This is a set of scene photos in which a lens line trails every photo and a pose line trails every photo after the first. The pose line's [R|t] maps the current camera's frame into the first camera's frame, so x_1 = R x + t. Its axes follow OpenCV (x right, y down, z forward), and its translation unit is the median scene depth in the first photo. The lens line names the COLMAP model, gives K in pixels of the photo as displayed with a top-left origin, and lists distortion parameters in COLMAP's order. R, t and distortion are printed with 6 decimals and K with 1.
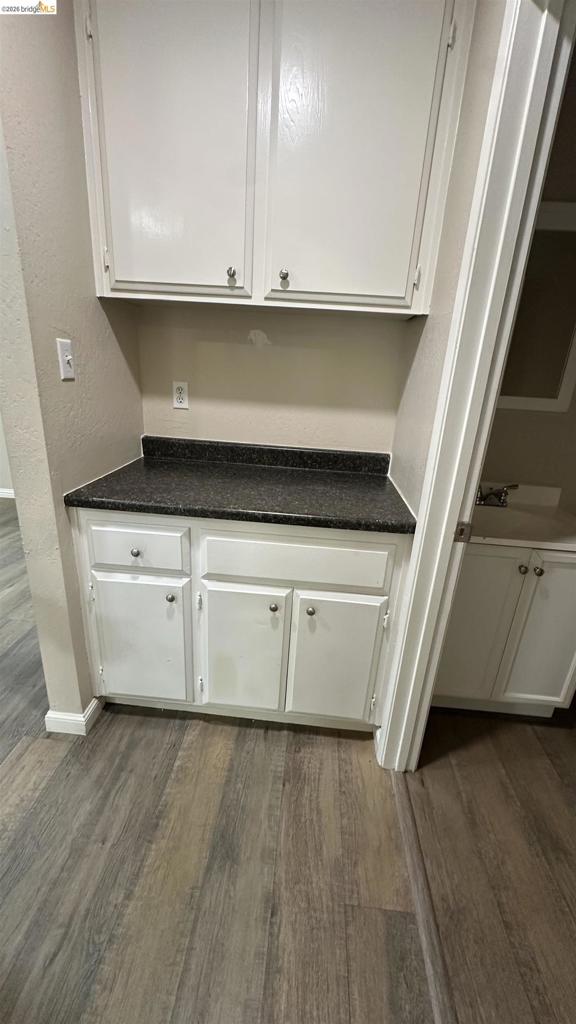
lens RADIAL K [[403.7, 0, 288.0], [0, 403.7, 512.0], [0, 0, 1]] dist [0.000266, 0.000104]
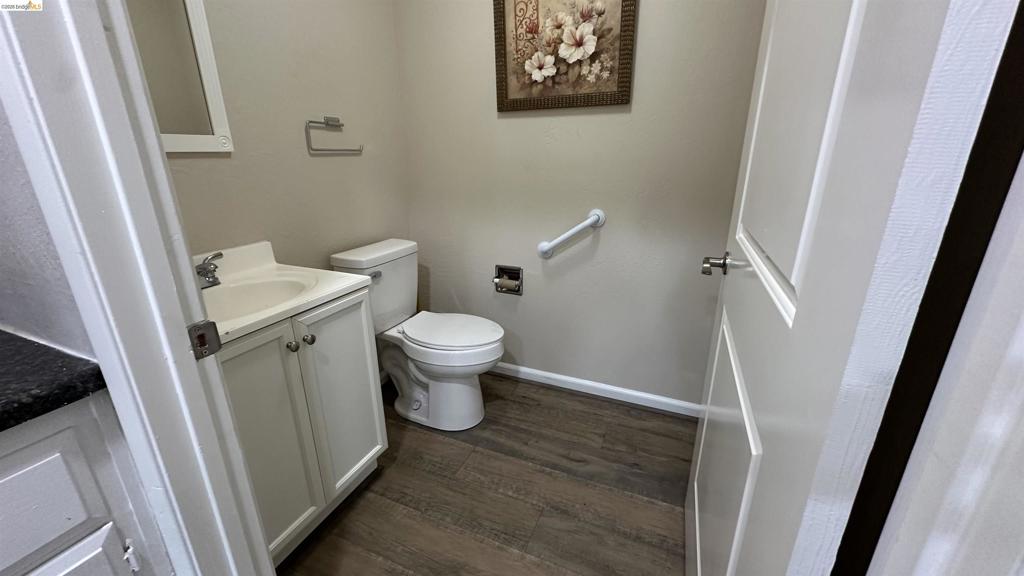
lens RADIAL K [[403.7, 0, 512.0], [0, 403.7, 288.0], [0, 0, 1]] dist [0.000266, 0.000104]
pose [[0.306098, -0.352236, 0.884440, 0.059224], [0.335380, 0.909373, 0.246093, -0.013553], [-0.890968, 0.221295, 0.396490, 0.300696]]
